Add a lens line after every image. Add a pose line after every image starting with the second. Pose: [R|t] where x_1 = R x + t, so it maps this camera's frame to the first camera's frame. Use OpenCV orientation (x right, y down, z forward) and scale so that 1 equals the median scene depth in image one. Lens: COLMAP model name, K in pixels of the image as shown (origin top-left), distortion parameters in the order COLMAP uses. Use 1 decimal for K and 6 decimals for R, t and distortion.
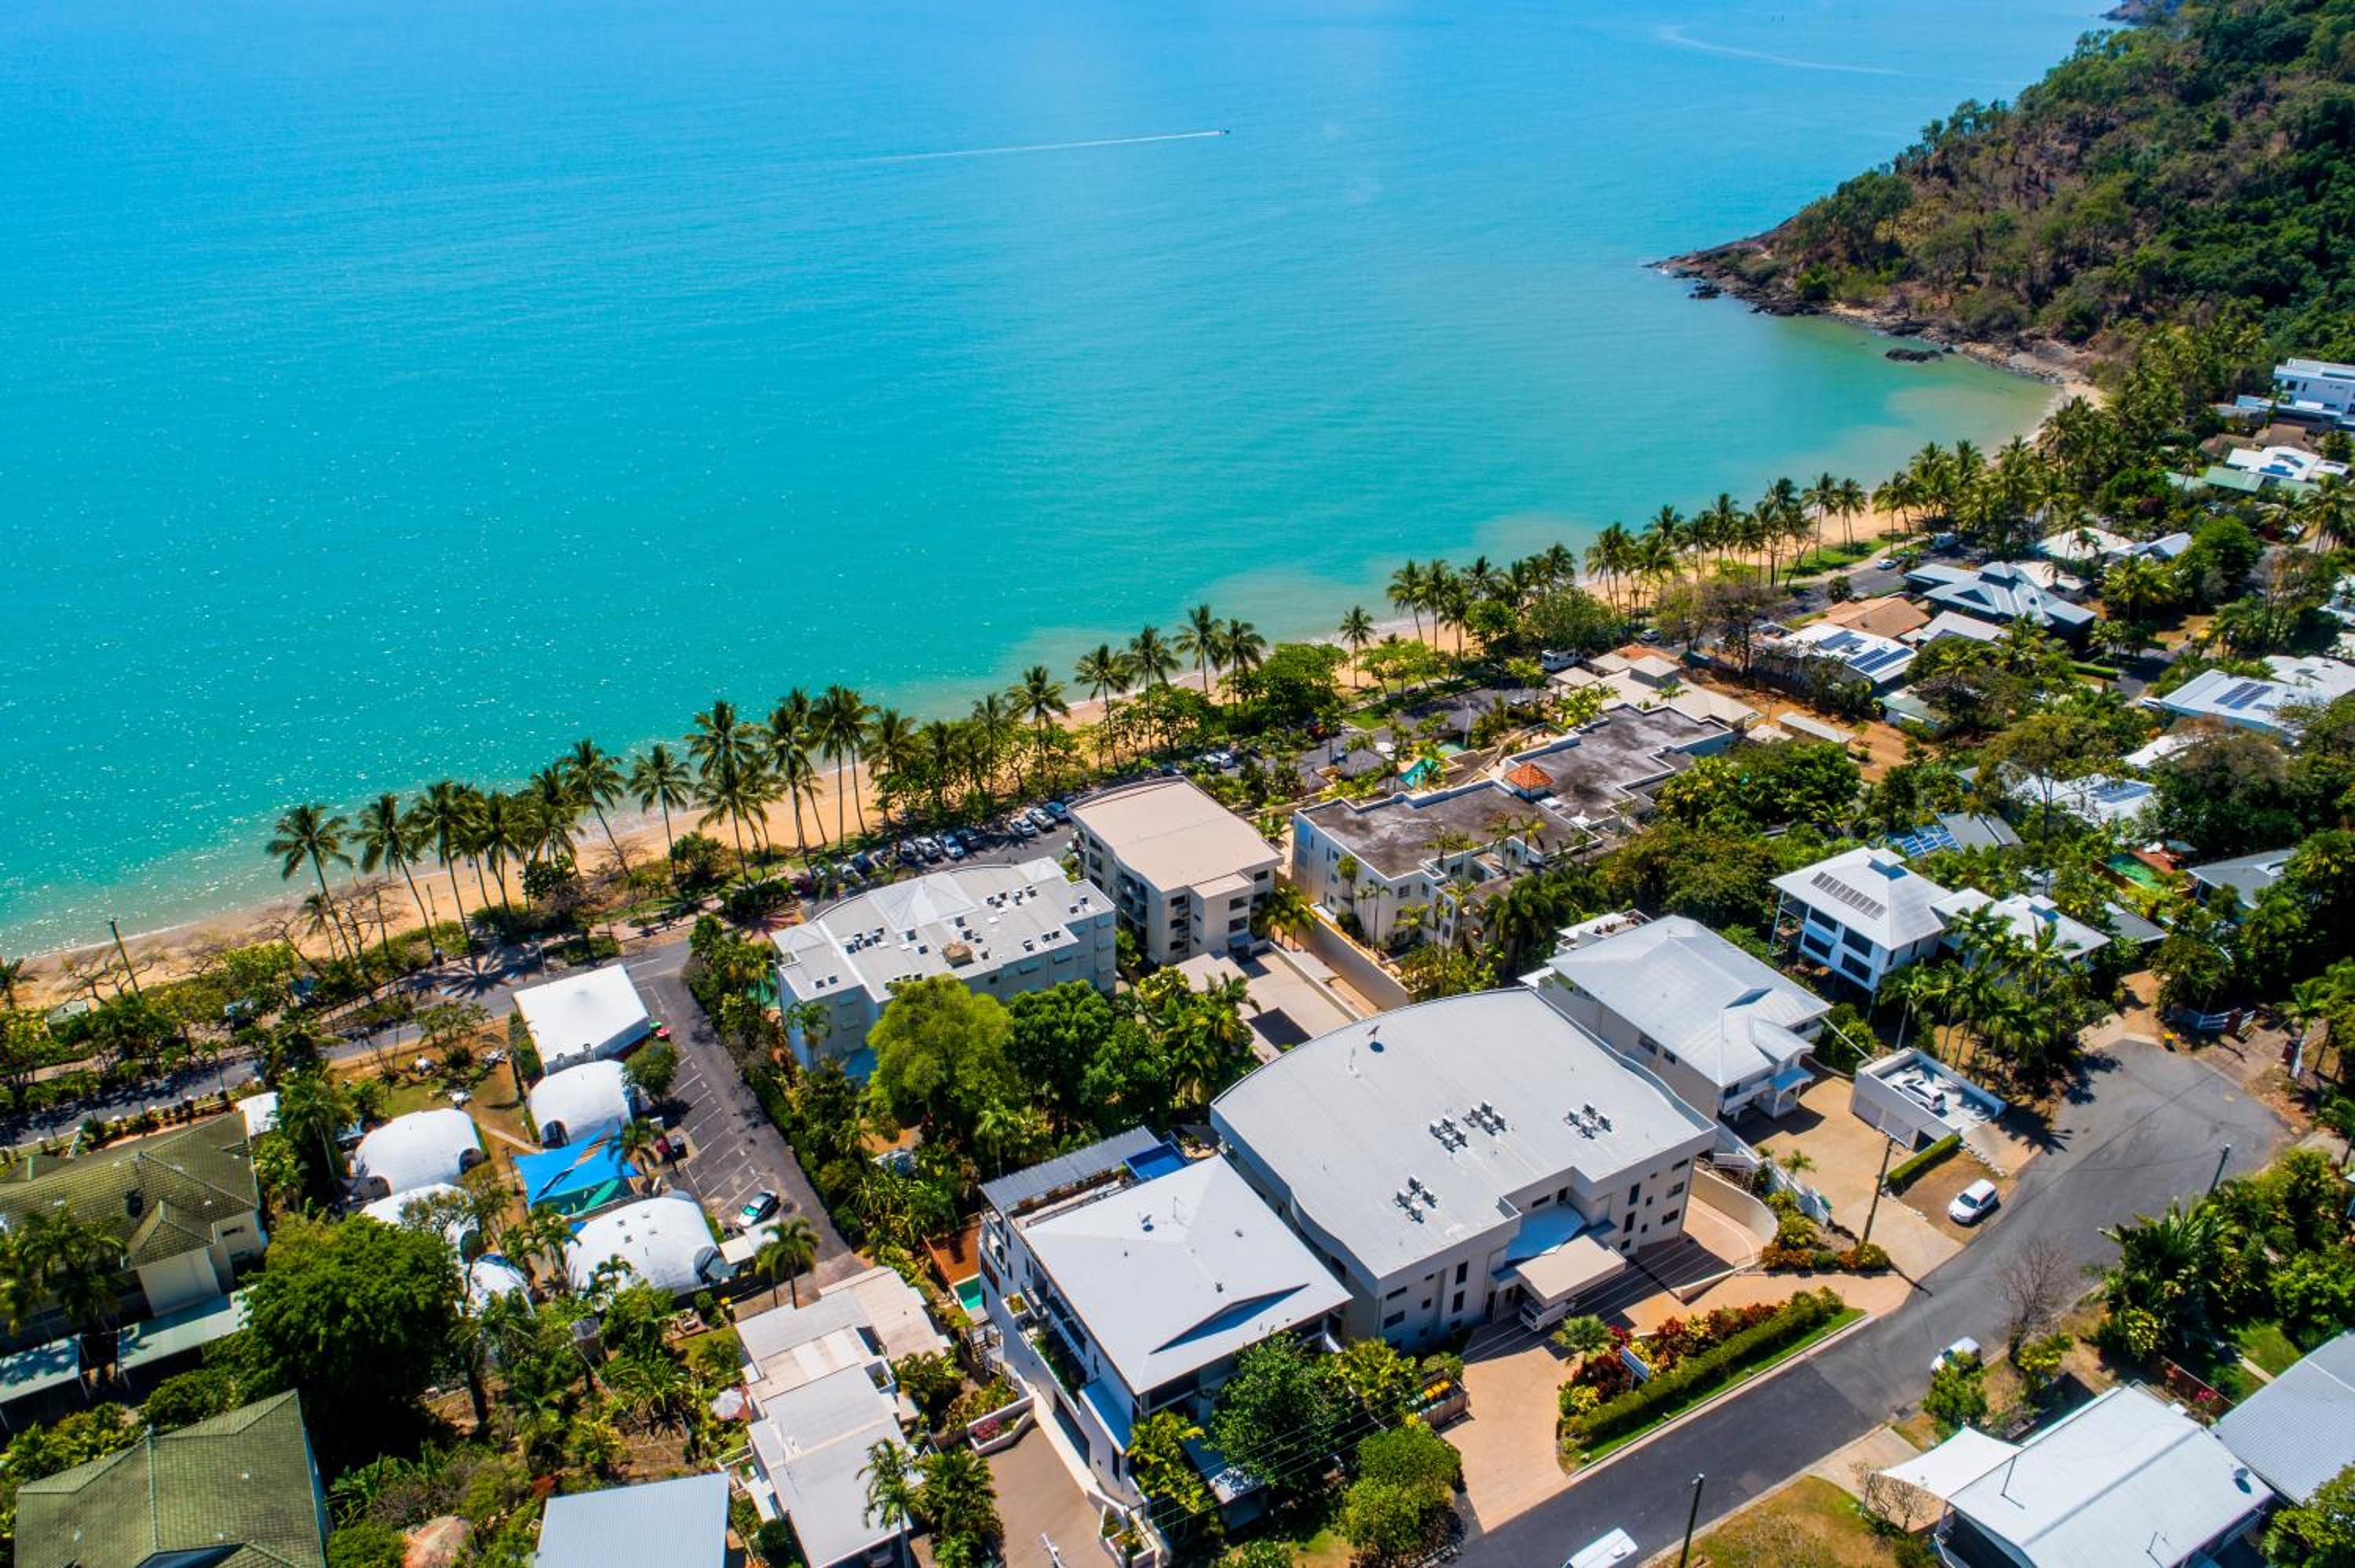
lens RADIAL K [[1670.8, 0, 1177.5], [0, 1670.8, 784.0], [0, 0, 1]] dist [-0.000101, 0.006546]
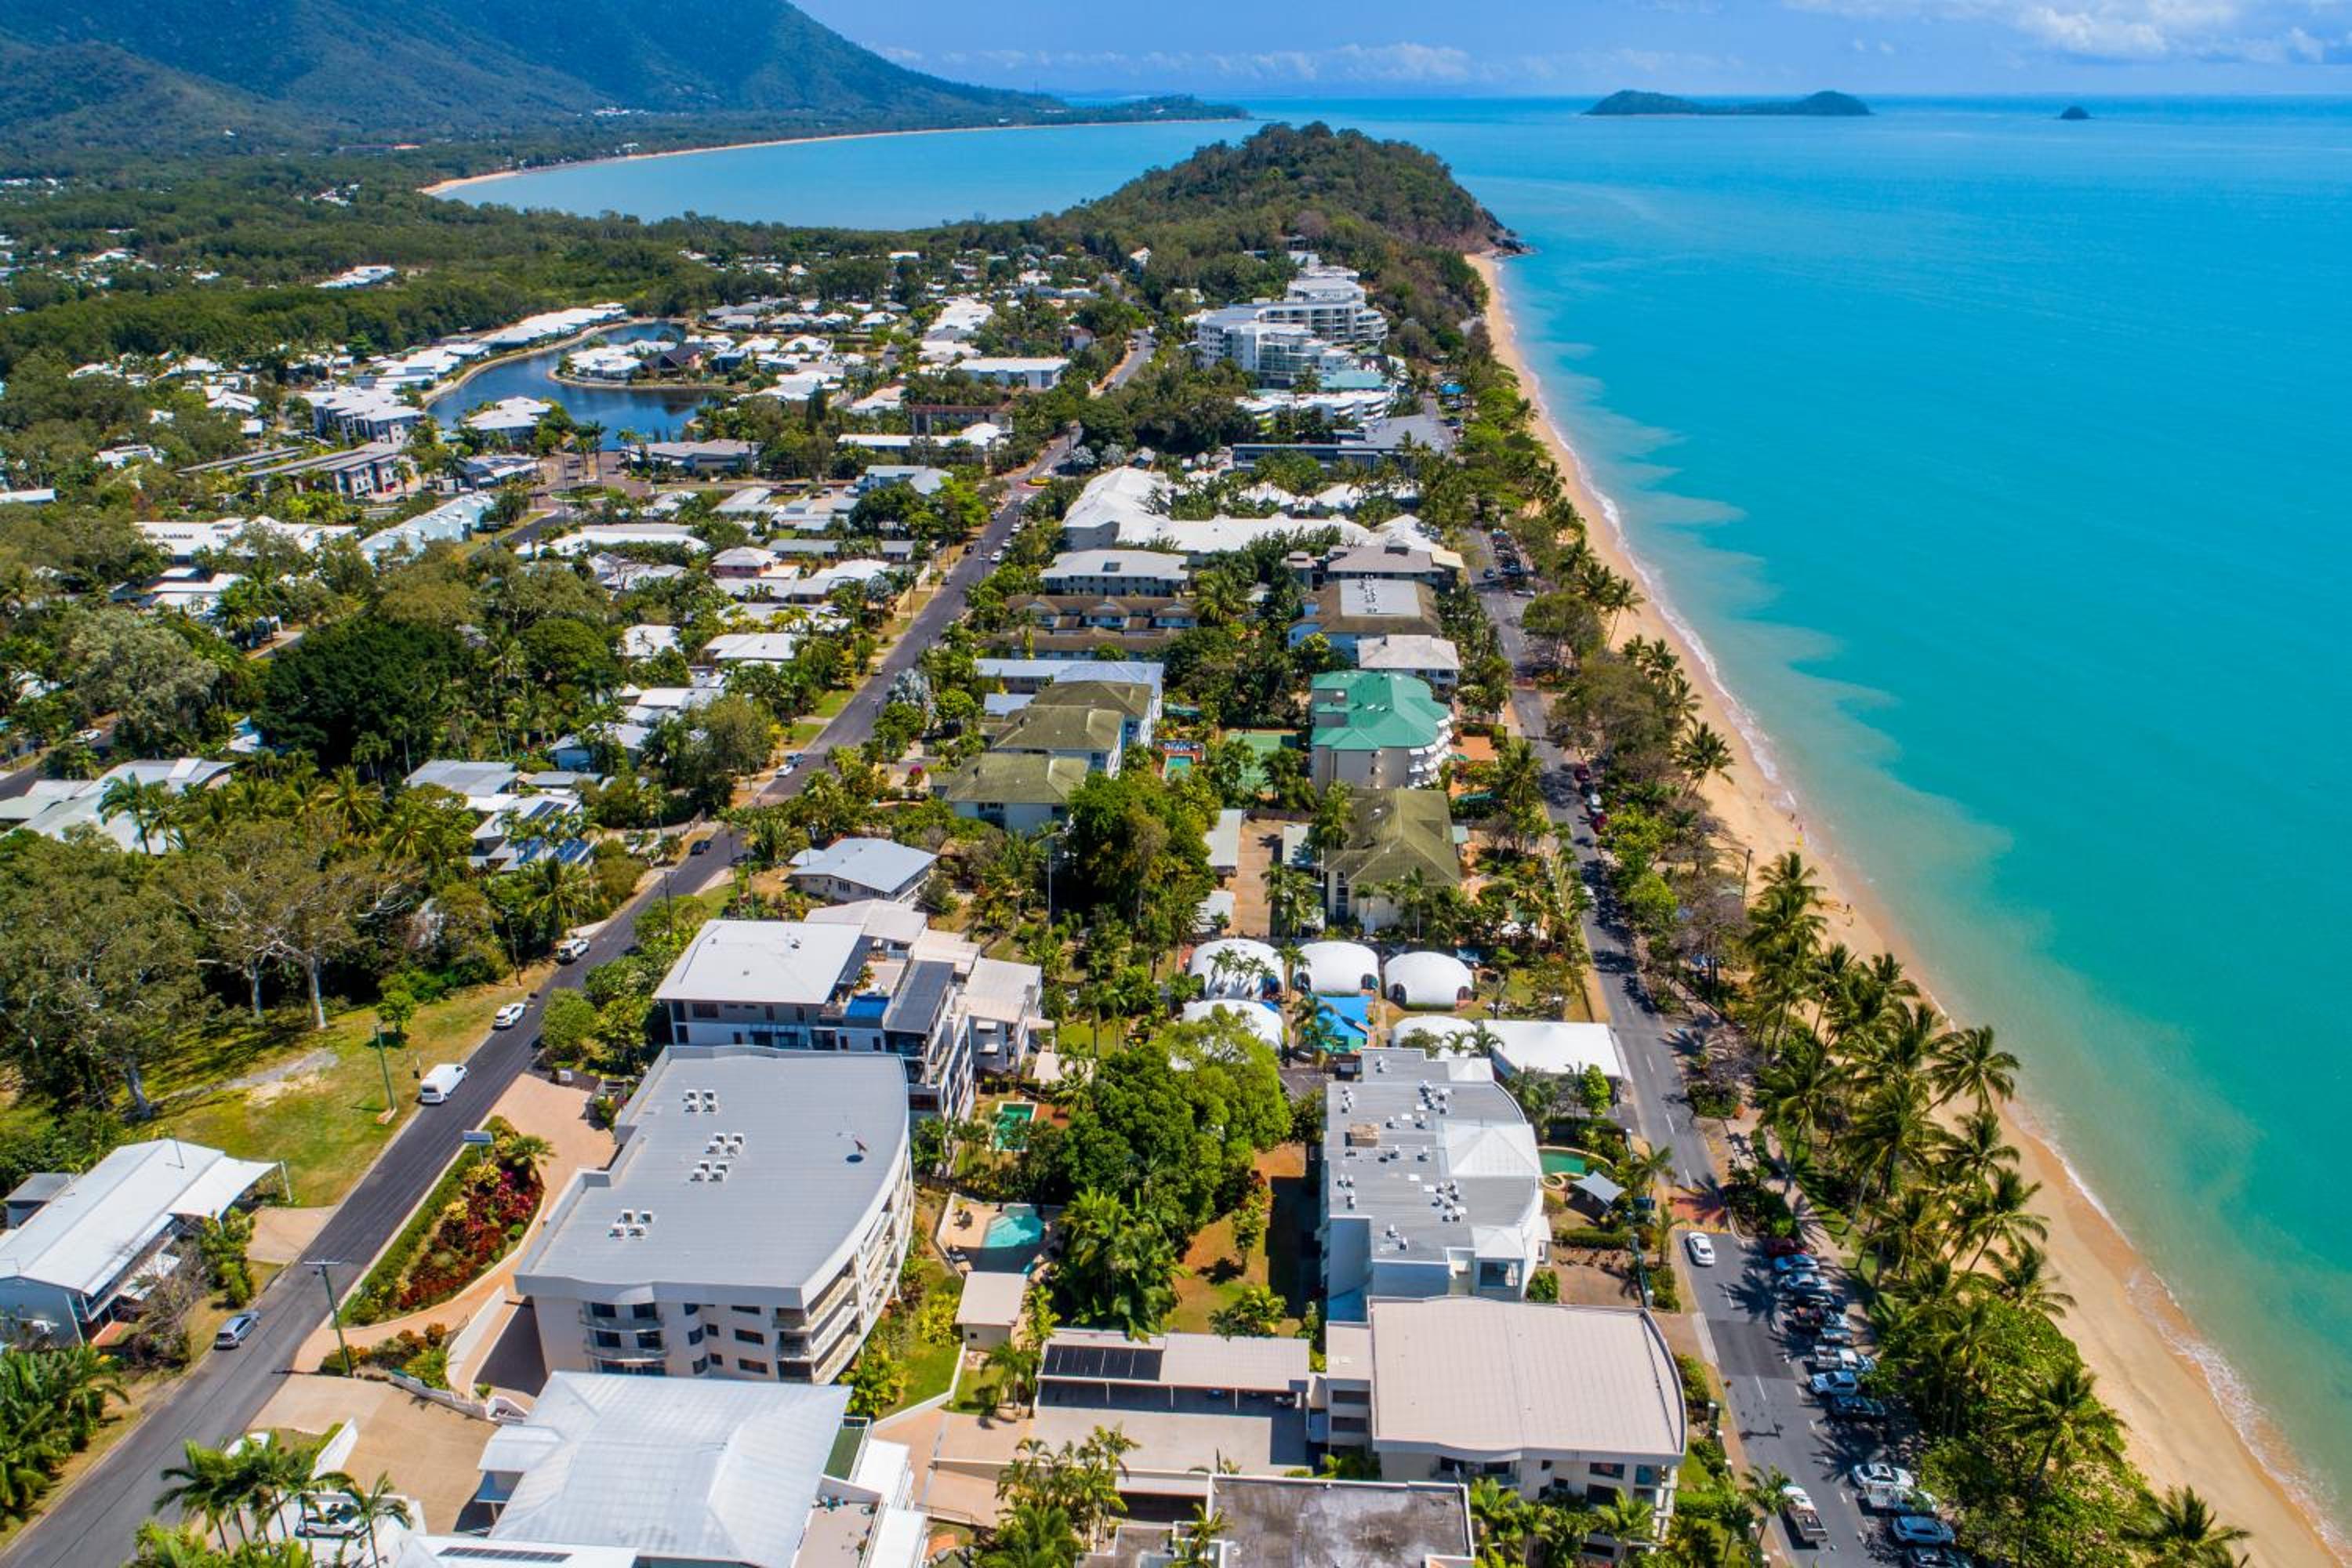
lens RADIAL K [[1715.4, 0, 1176.0], [0, 1715.4, 784.0], [0, 0, 1]] dist [-0.000041, 0.008318]
pose [[-0.570072, 0.307047, -0.762063, 0.583818], [-0.377978, 0.725542, 0.575084, -0.540006], [0.729486, 0.615882, -0.297554, 1.053579]]
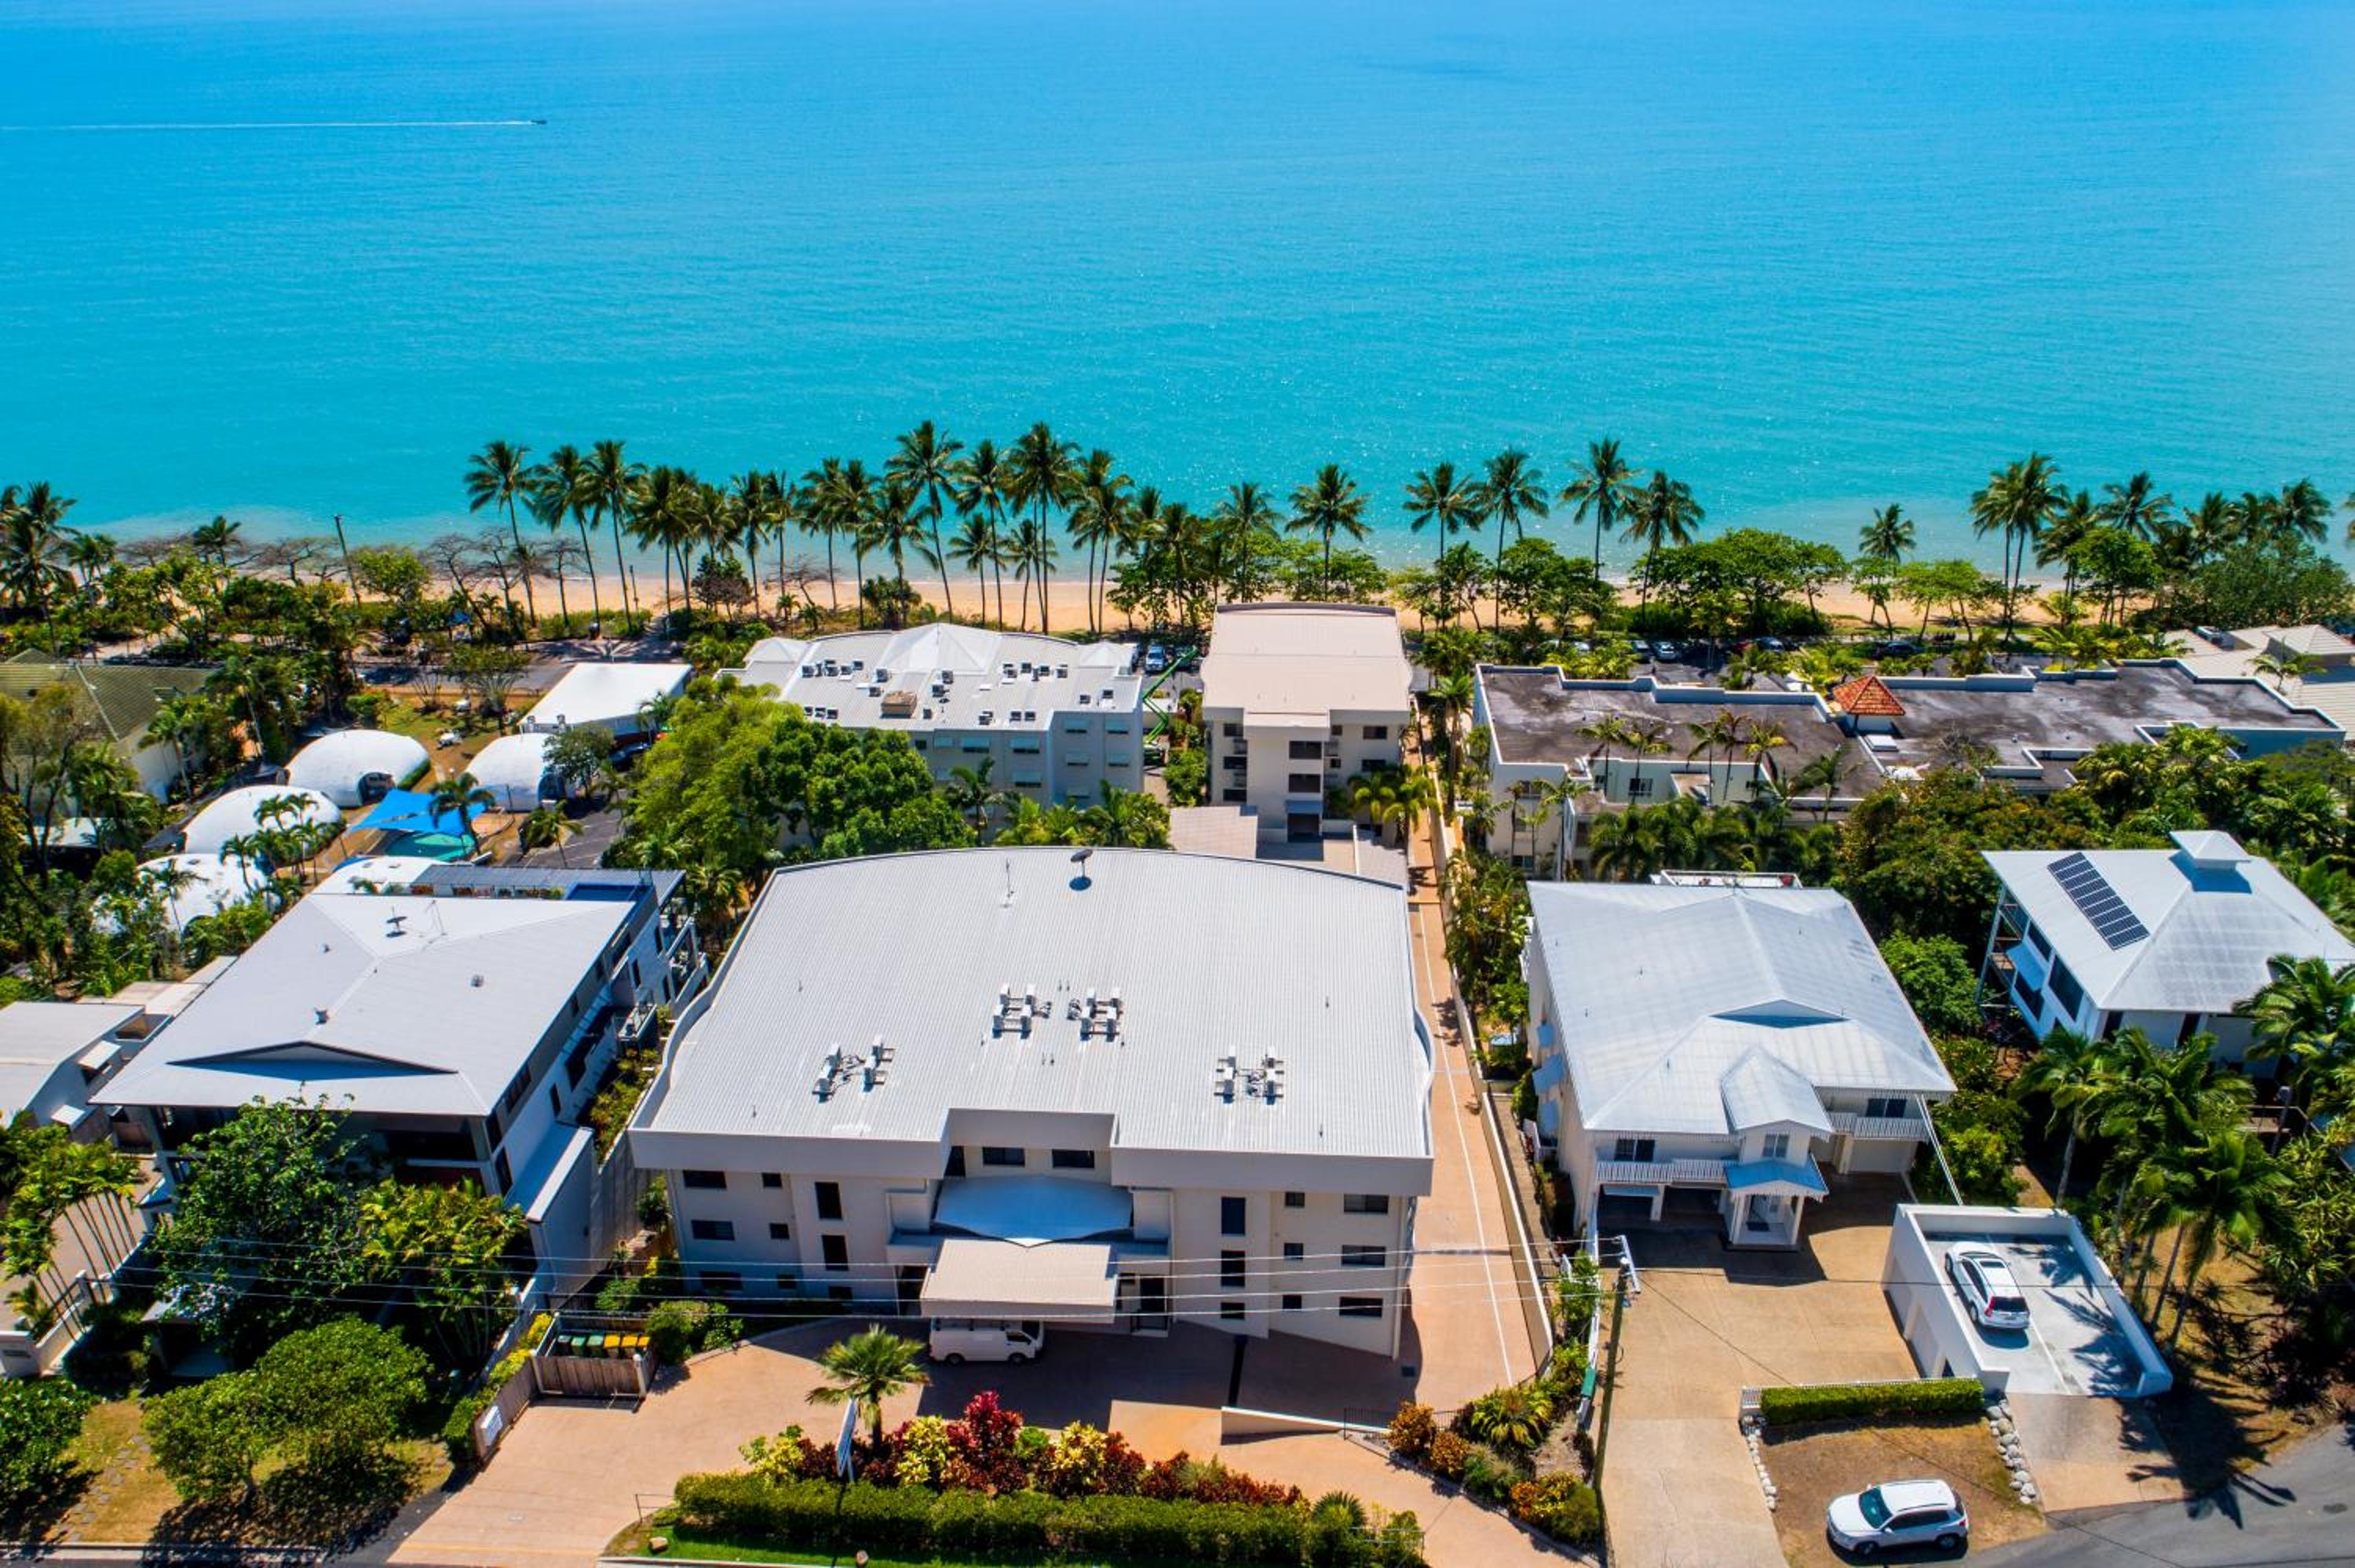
lens RADIAL K [[1717.3, 0, 1177.5], [0, 1717.3, 784.0], [0, 0, 1]] dist [-0.000041, 0.008318]
pose [[0.826157, 0.233313, -0.512864, 0.377590], [-0.244731, 0.968482, 0.046354, 0.067021], [0.507515, 0.087218, 0.857217, 0.376245]]
